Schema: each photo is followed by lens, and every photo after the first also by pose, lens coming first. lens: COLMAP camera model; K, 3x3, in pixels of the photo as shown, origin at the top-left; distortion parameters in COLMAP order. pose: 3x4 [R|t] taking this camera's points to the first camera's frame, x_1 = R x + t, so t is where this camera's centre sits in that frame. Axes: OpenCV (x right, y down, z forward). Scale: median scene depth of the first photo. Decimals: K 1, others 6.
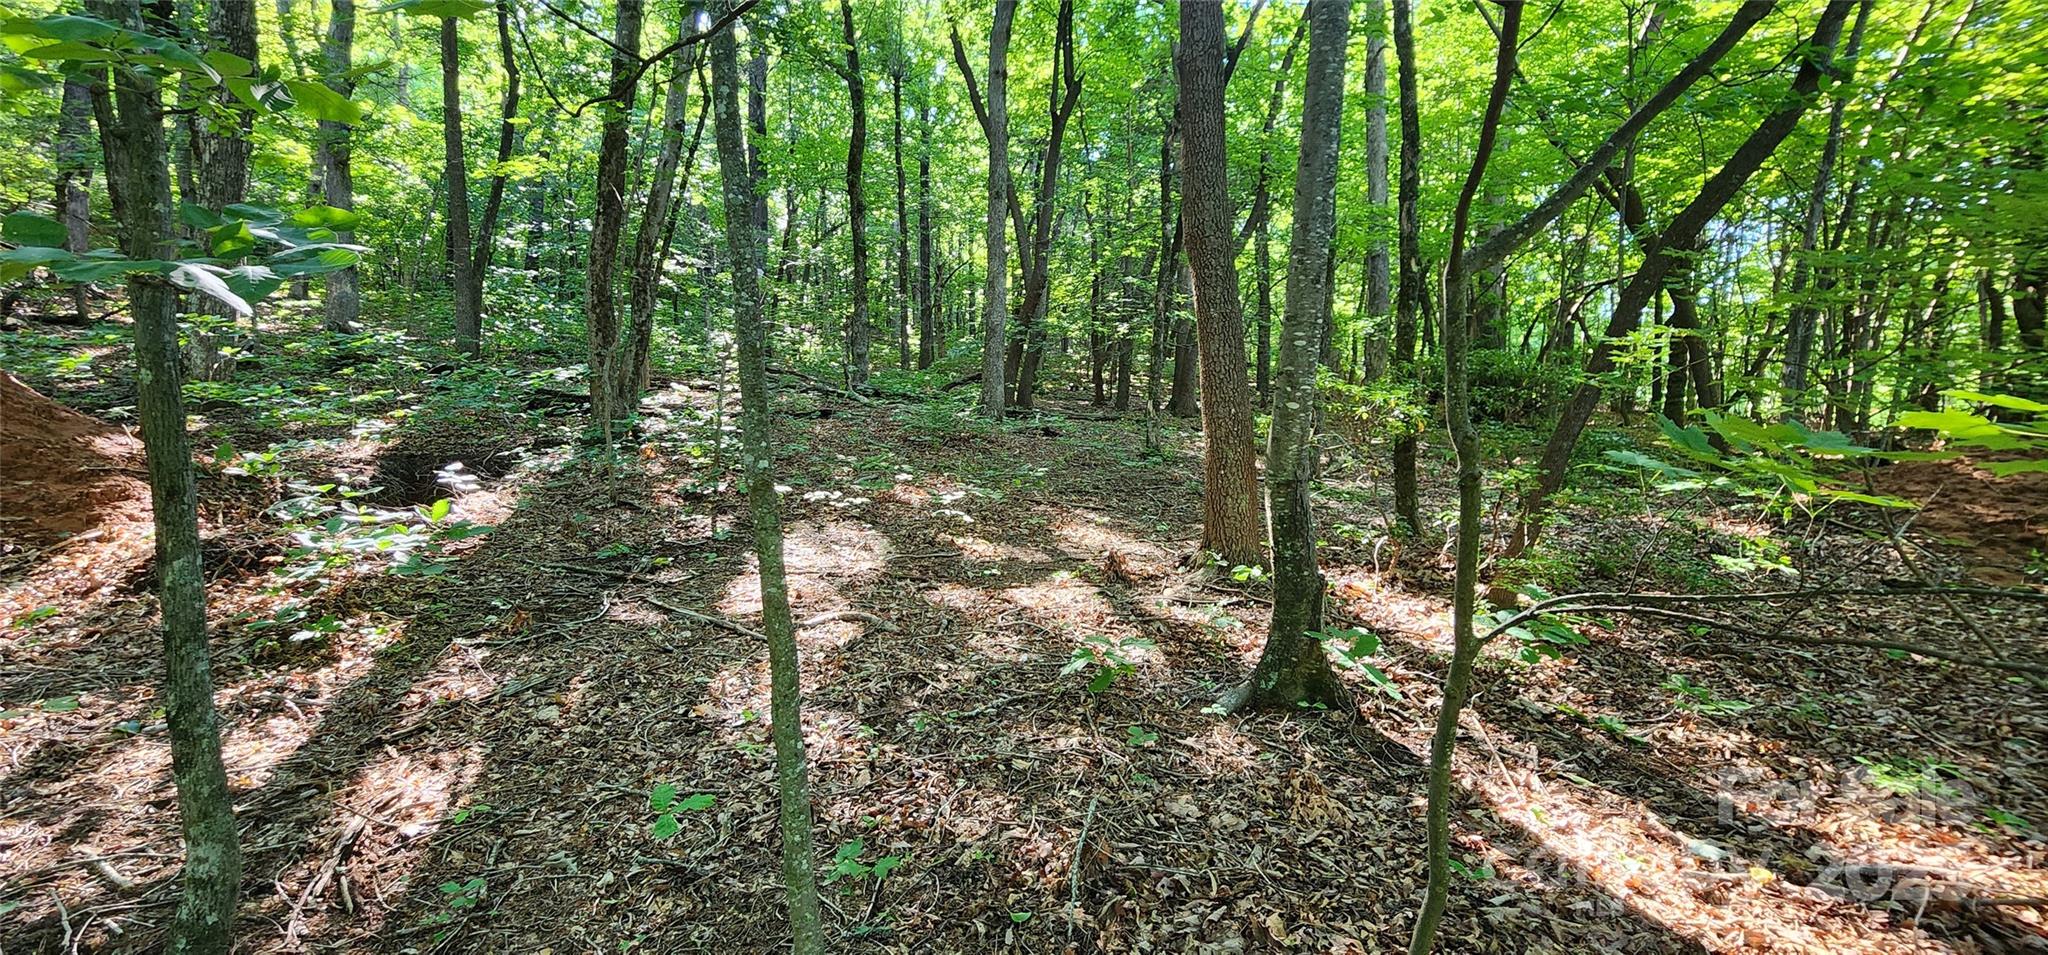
lens RADIAL K [[851.5, 0, 1032.1], [0, 851.5, 461.0], [0, 0, 1]] dist [-0.000665, 0.000416]
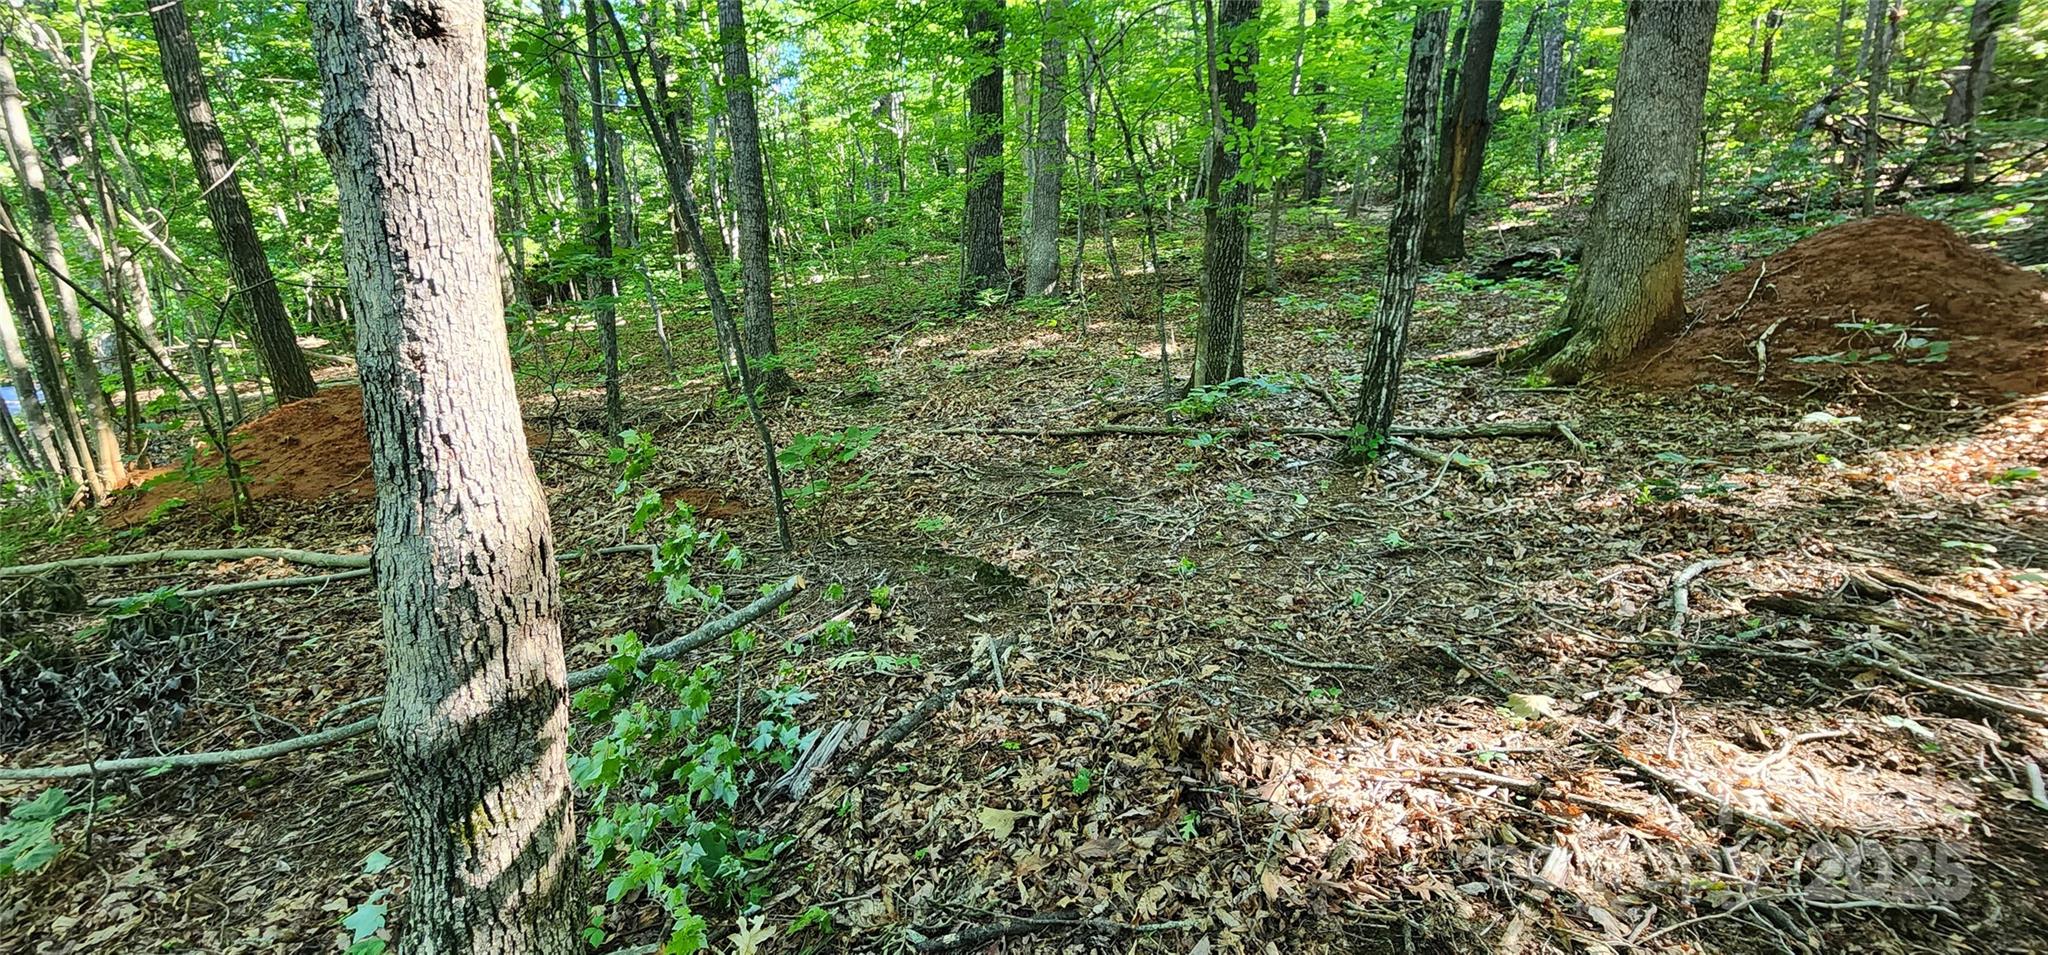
lens RADIAL K [[853.6, 0, 1036.8], [0, 853.6, 465.1], [0, 0, 1]] dist [-0.005046, 0.003791]
pose [[-0.045333, 0.173286, -0.983828, -0.156222], [-0.031795, 0.984091, 0.174798, 0.030800], [0.998466, 0.039205, -0.039102, -0.010945]]
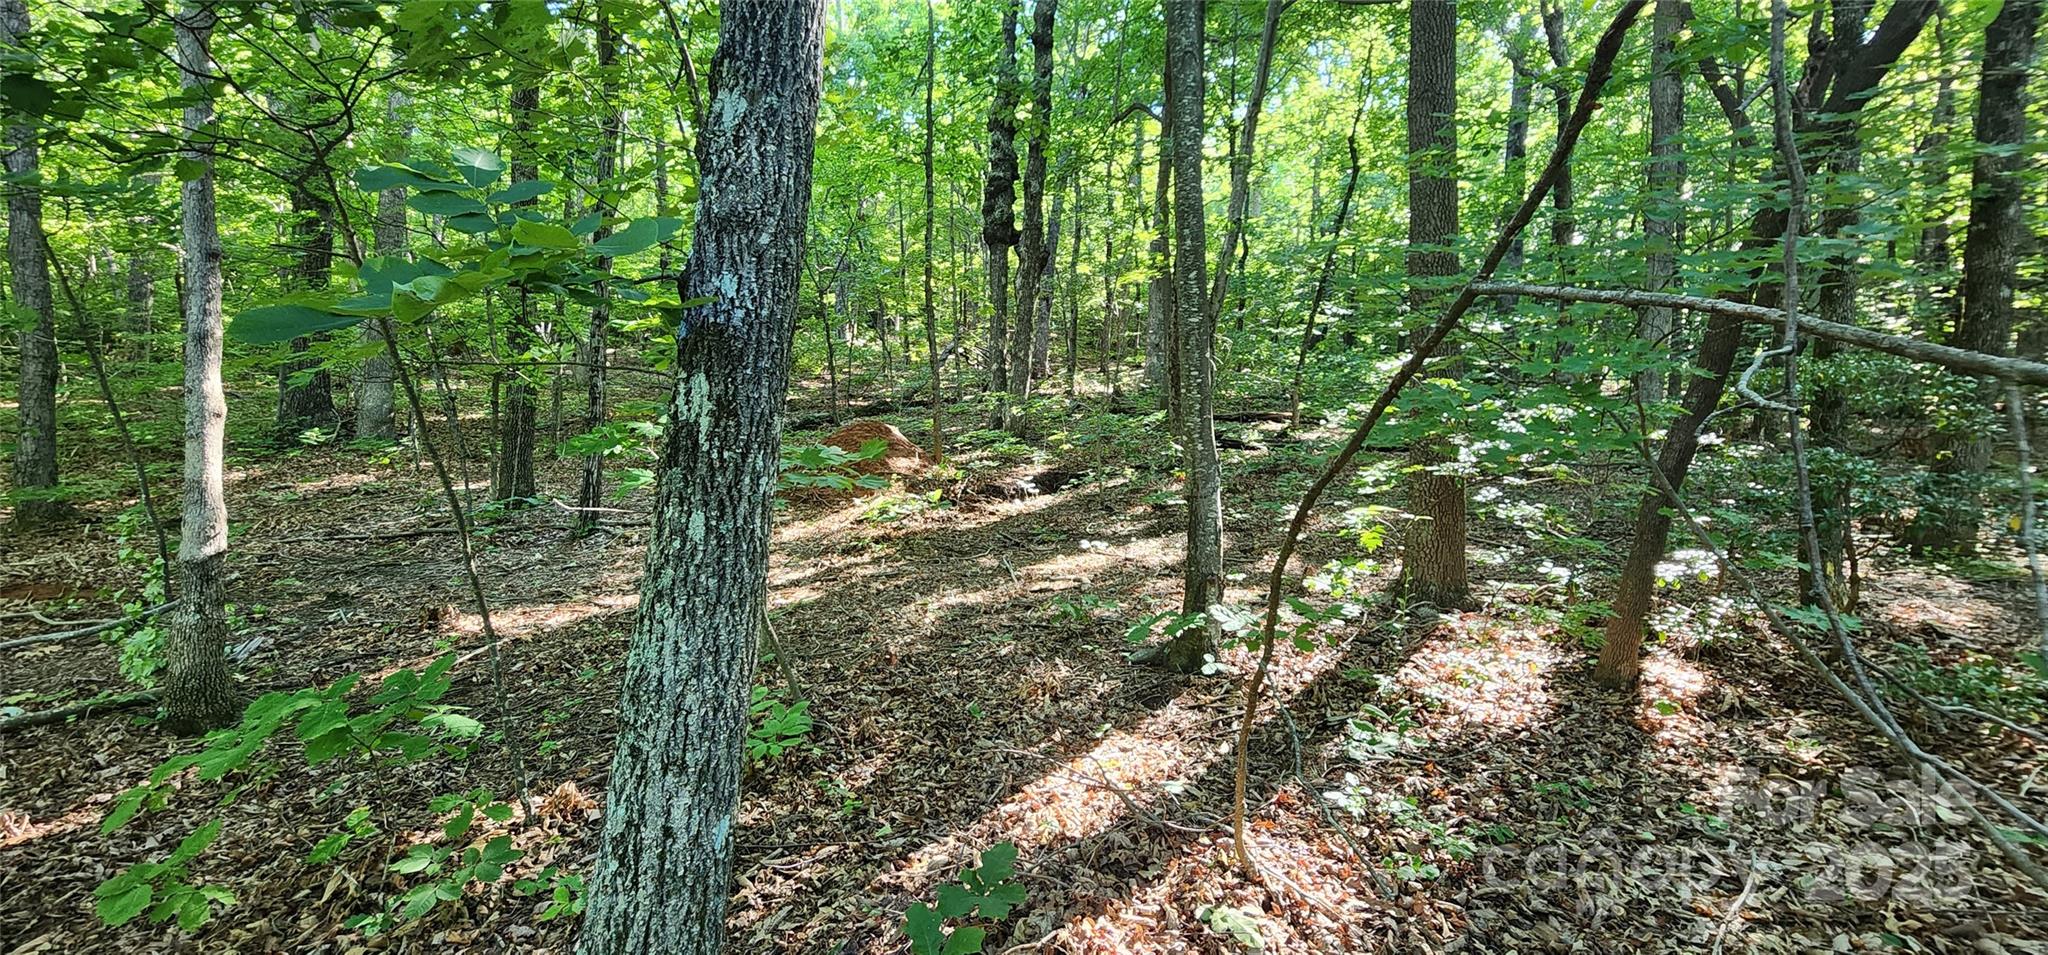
lens RADIAL K [[851.5, 0, 1032.1], [0, 851.5, 461.0], [0, 0, 1]] dist [-0.000665, 0.000416]
pose [[0.578231, 0.015176, -0.815732, 0.953699], [-0.049525, 0.998636, -0.016527, -0.002925], [0.814369, 0.049955, 0.578194, 0.035946]]
